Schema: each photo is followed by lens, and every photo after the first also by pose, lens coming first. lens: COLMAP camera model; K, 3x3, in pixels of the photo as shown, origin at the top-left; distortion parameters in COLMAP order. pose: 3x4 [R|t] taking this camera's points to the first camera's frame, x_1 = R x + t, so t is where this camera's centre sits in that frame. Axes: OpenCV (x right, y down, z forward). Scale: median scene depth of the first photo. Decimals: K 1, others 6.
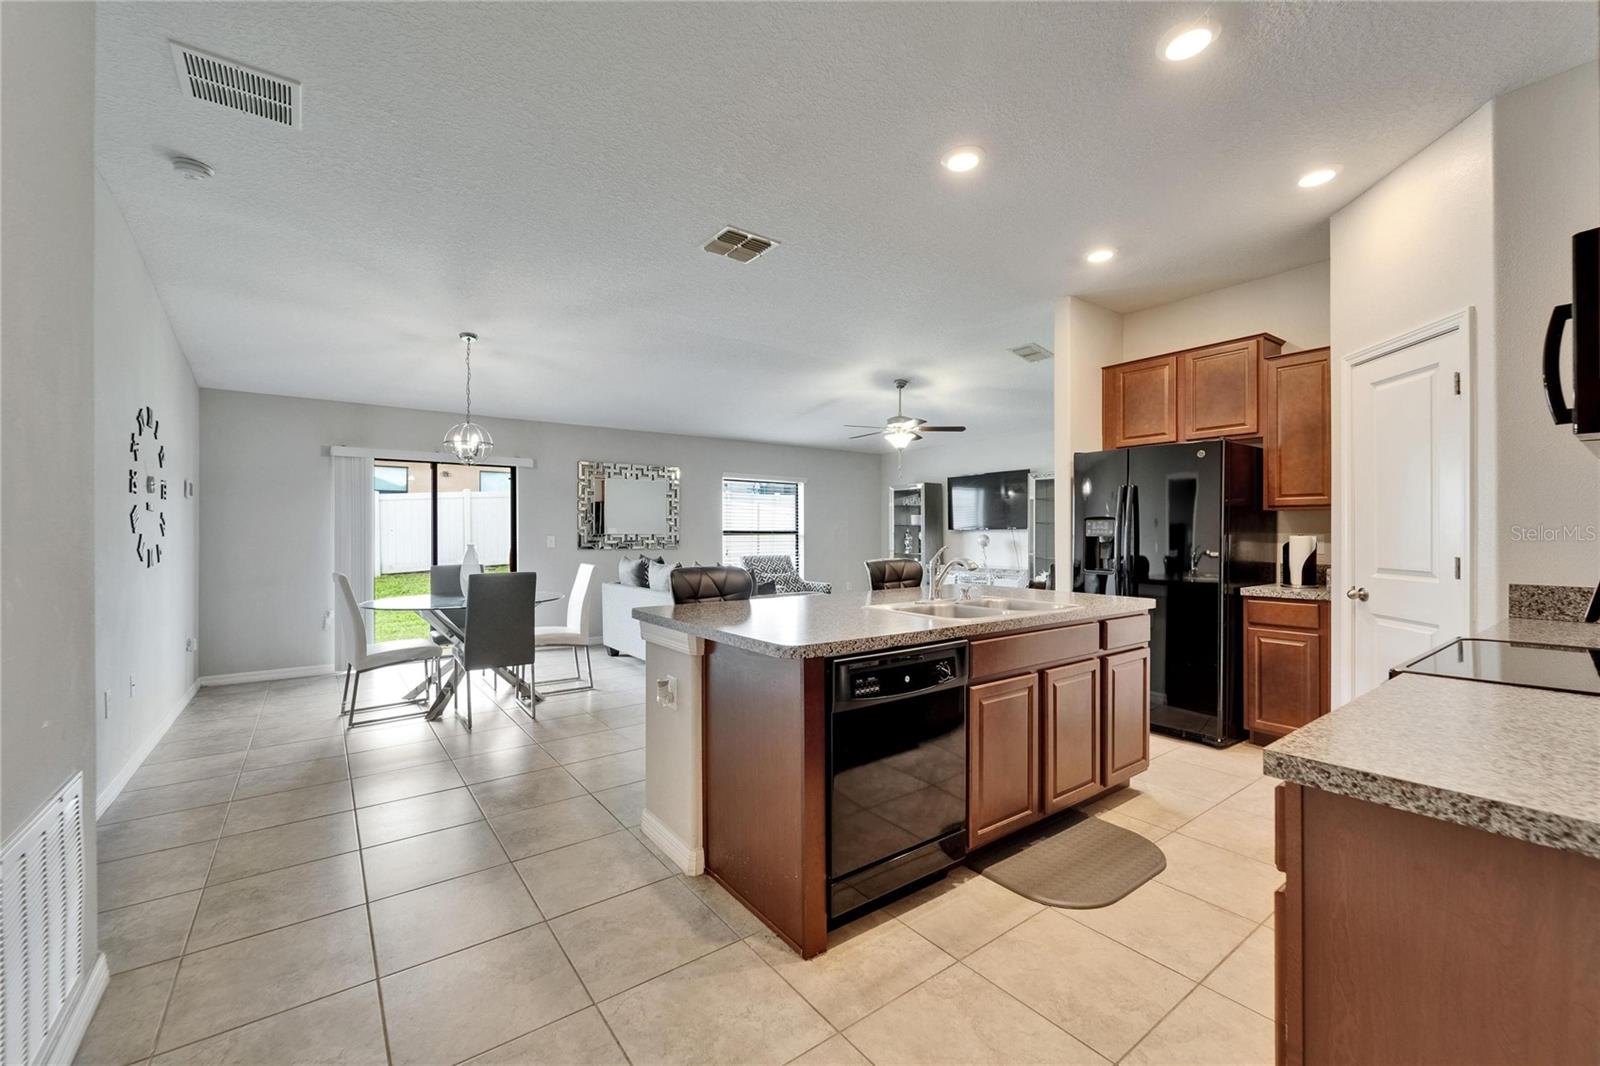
lens RADIAL K [[648.5, 0, 786.6], [0, 648.5, 535.0], [0, 0, 1]] dist [0.001900, -0.000368]
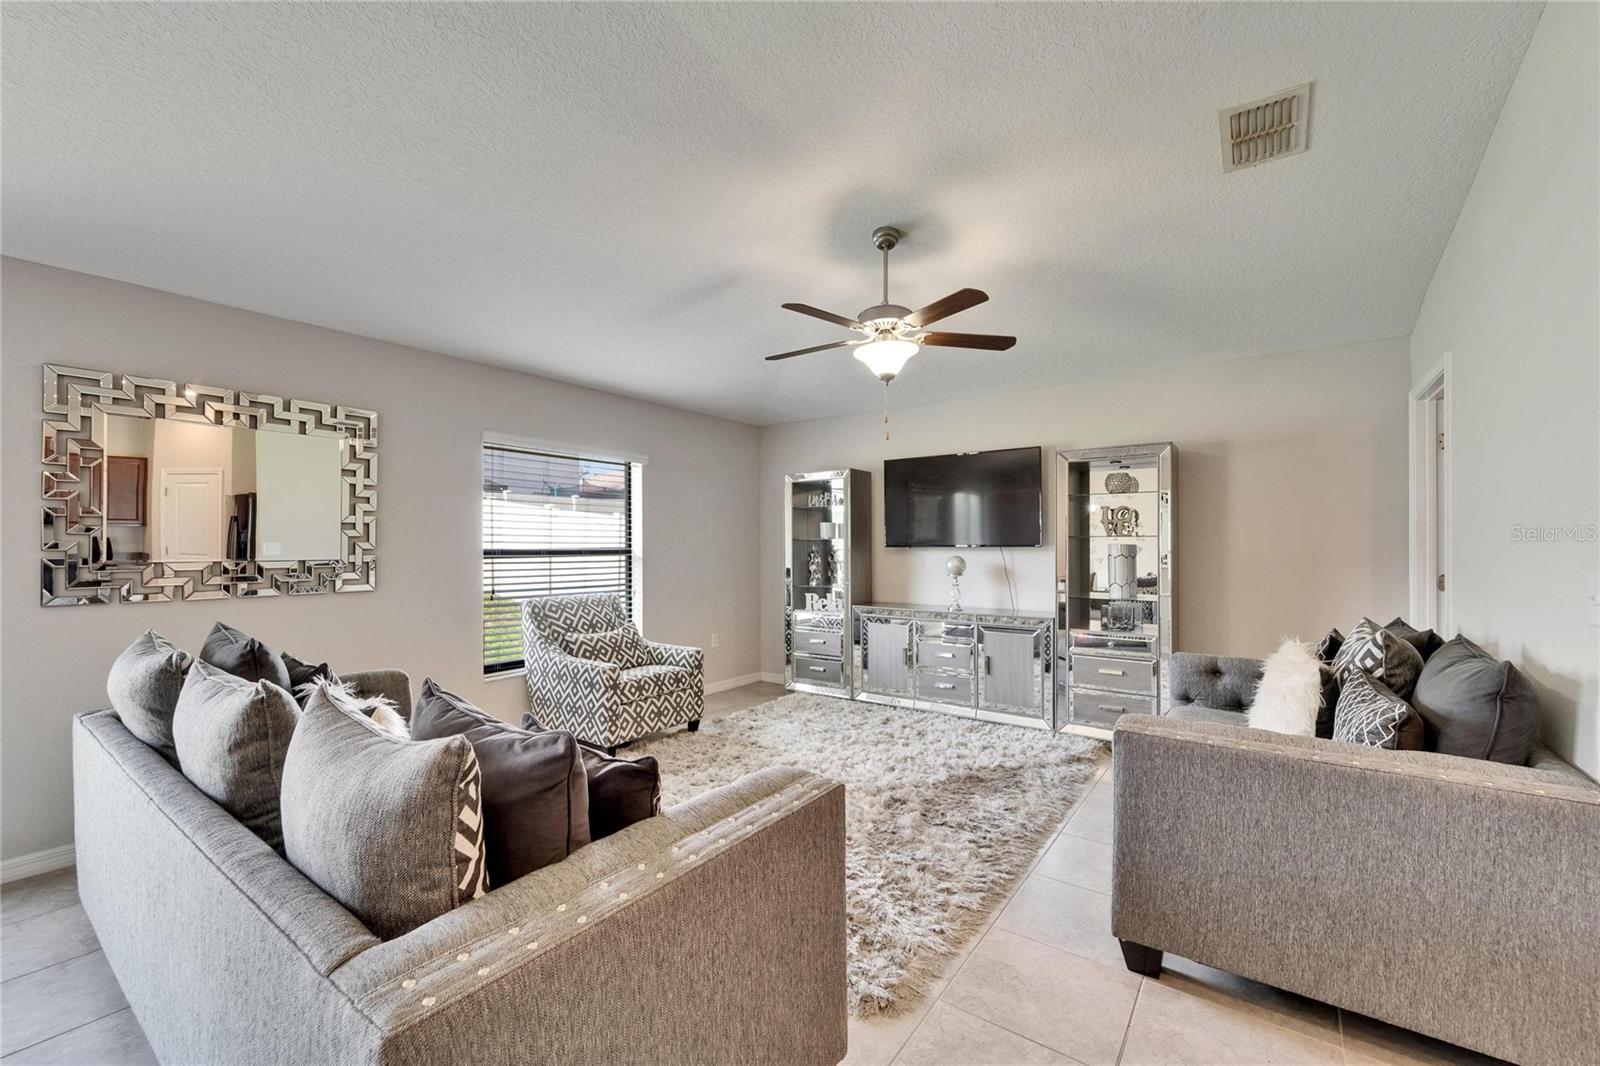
lens RADIAL K [[648.5, 0, 778.8], [0, 648.5, 544.6], [0, 0, 1]] dist [0.001900, -0.000368]
pose [[0.953875, 0.000733, 0.300202, -0.054854], [0.000822, 0.999987, -0.005054, -0.013538], [-0.300201, 0.005067, 0.953862, 0.805121]]
